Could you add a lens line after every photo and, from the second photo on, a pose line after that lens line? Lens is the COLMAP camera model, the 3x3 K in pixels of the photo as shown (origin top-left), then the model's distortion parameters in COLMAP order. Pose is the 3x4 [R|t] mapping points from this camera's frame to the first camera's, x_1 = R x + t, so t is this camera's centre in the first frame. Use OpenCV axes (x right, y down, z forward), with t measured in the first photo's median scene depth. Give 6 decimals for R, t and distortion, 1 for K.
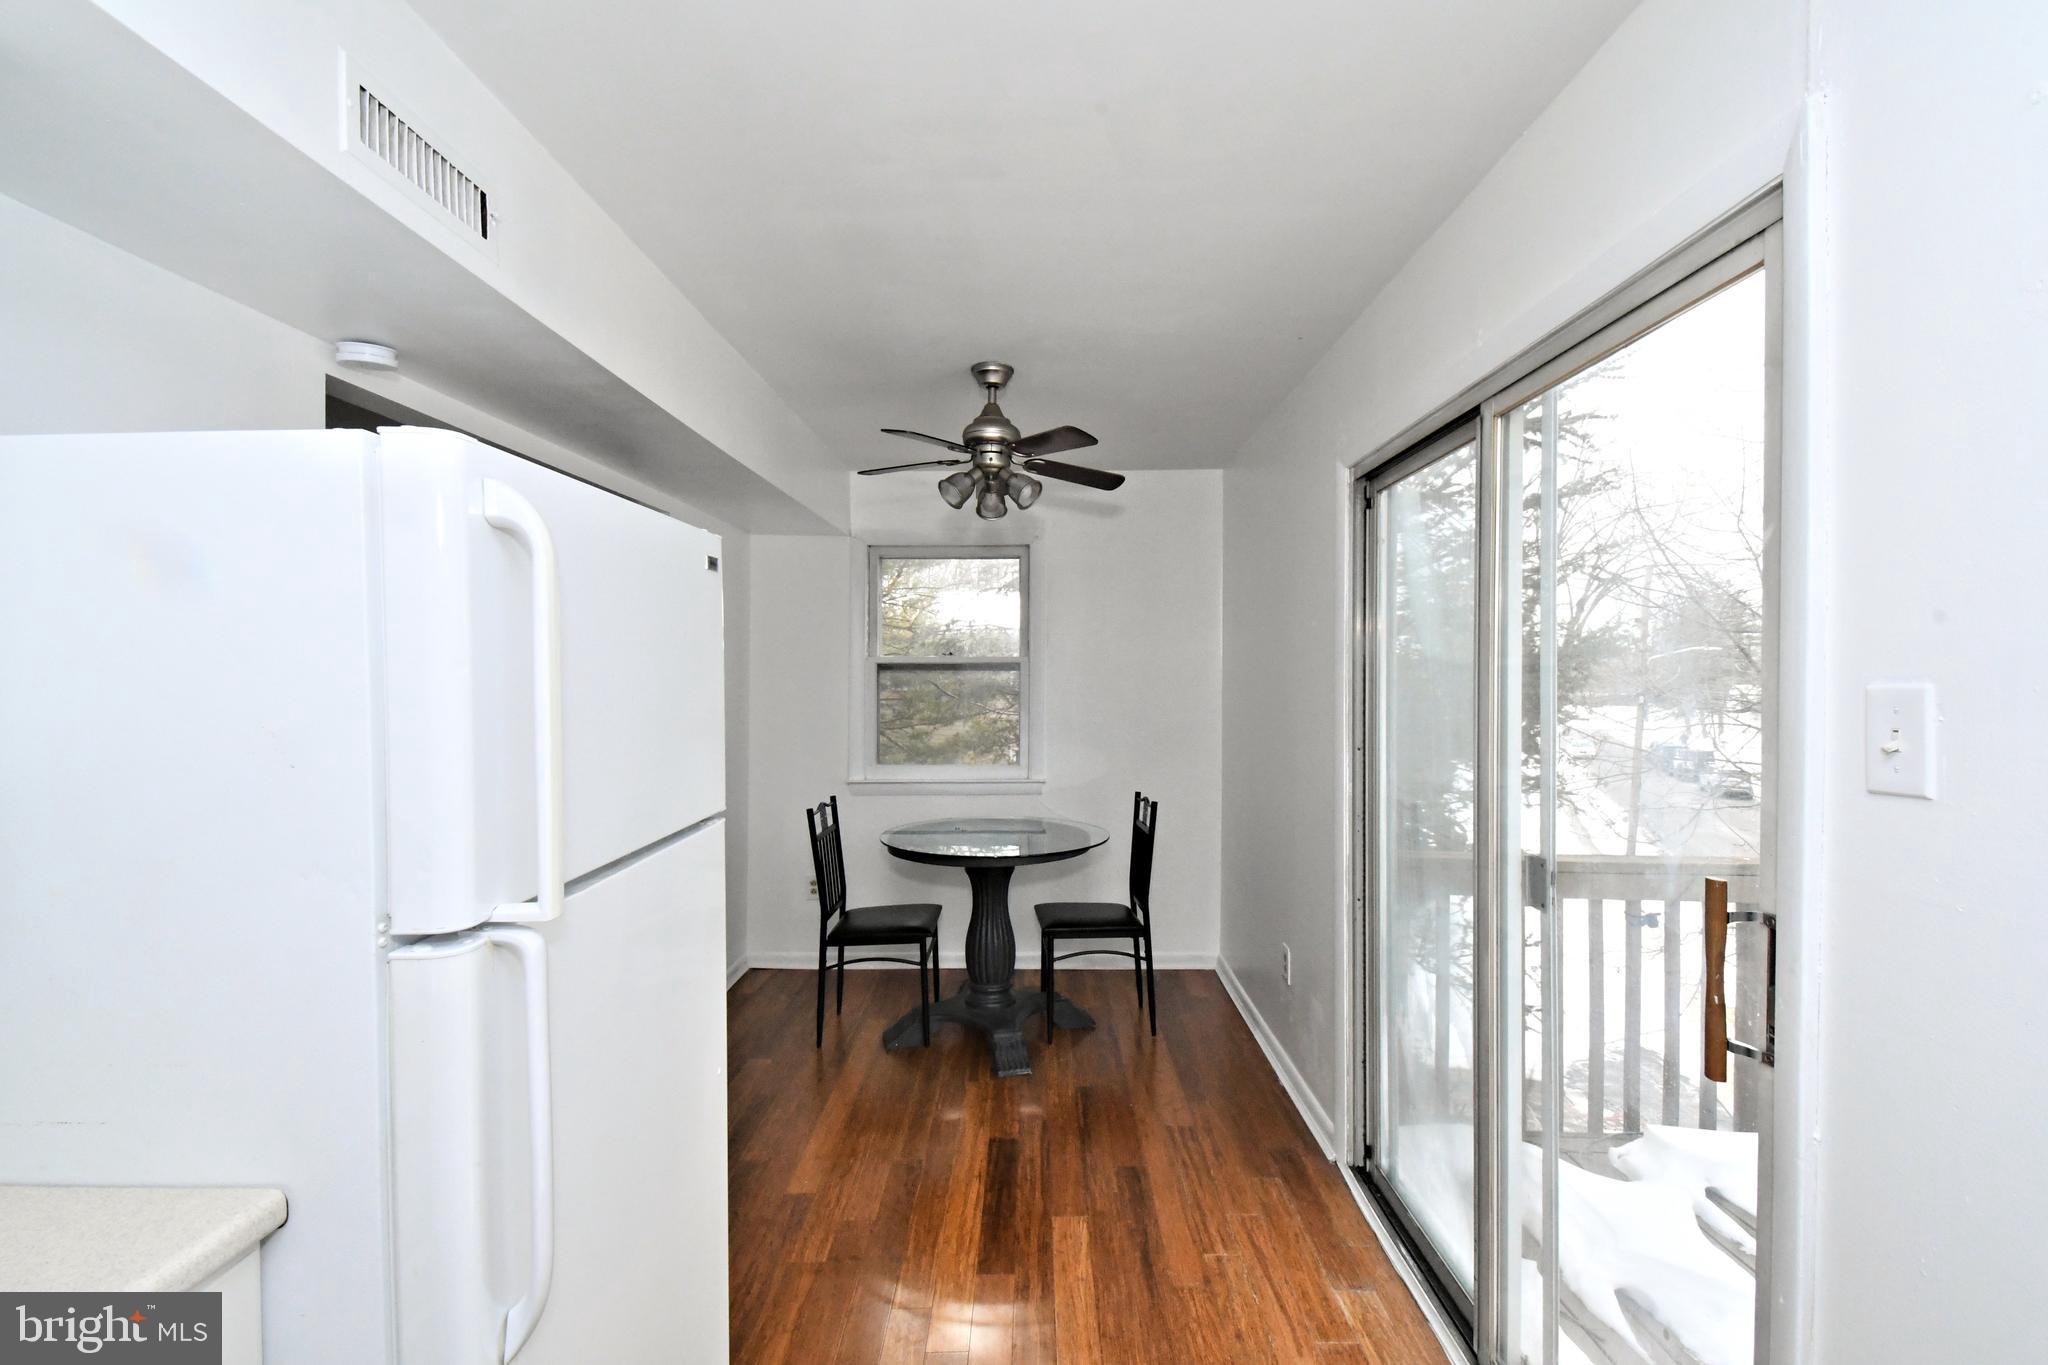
lens RADIAL K [[863.2, 0, 973.6], [0, 863.2, 676.9], [0, 0, 1]] dist [0.001464, -0.000303]
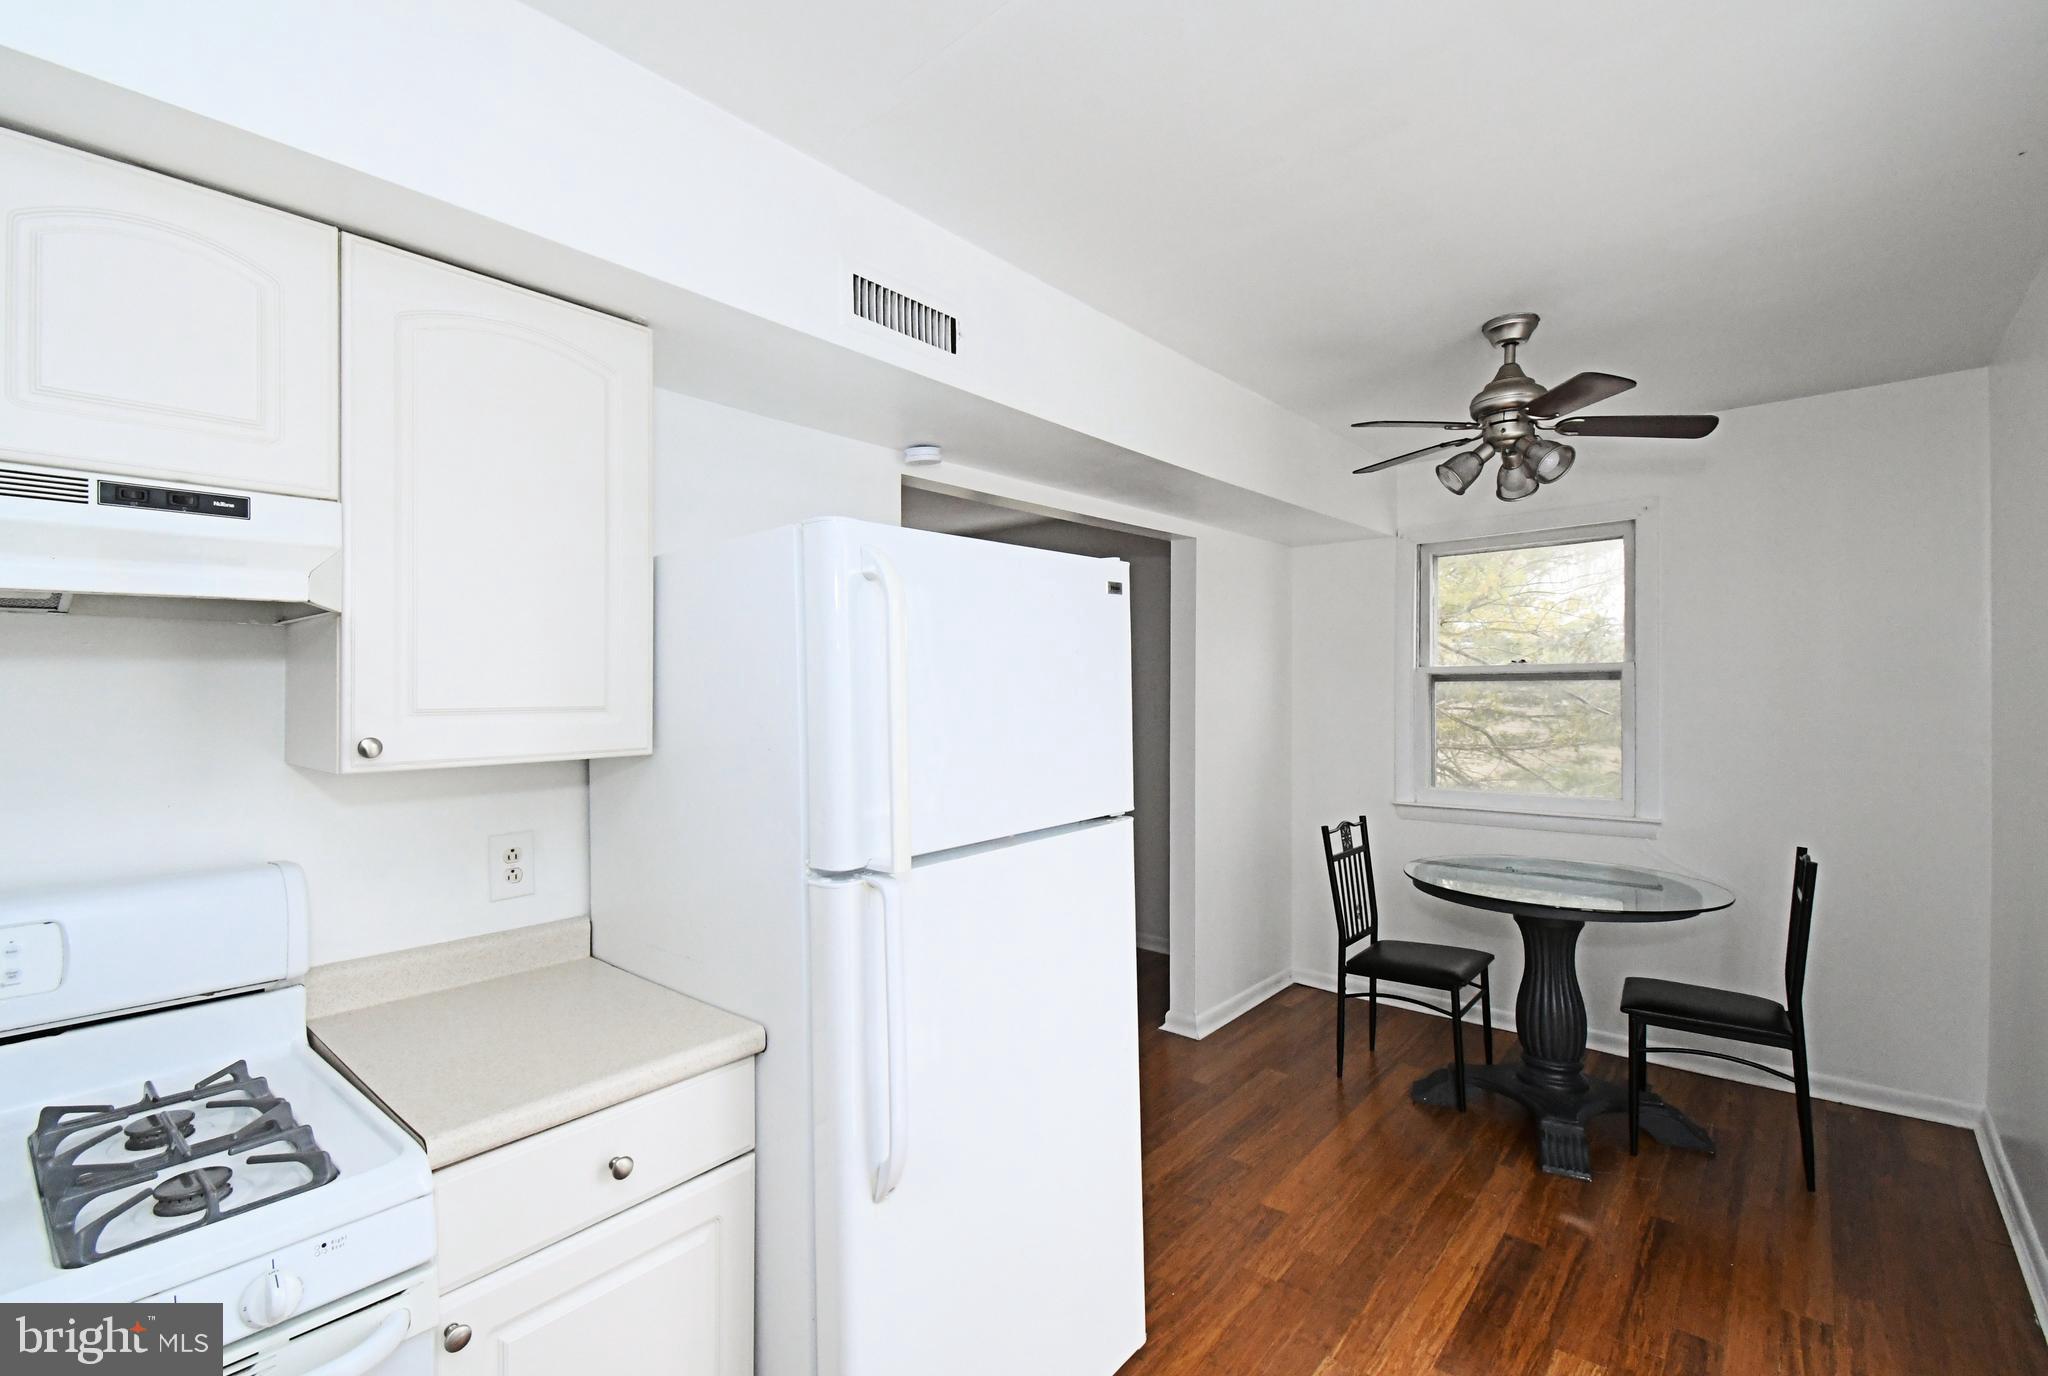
lens RADIAL K [[874.5, 0, 1024.0], [0, 874.5, 688.0], [0, 0, 1]] dist [0.016277, -0.015818]
pose [[0.762155, -0.009813, -0.647321, 0.190627], [0.007157, 0.999952, -0.006731, 0.002583], [0.647356, 0.000497, 0.762188, 0.034739]]
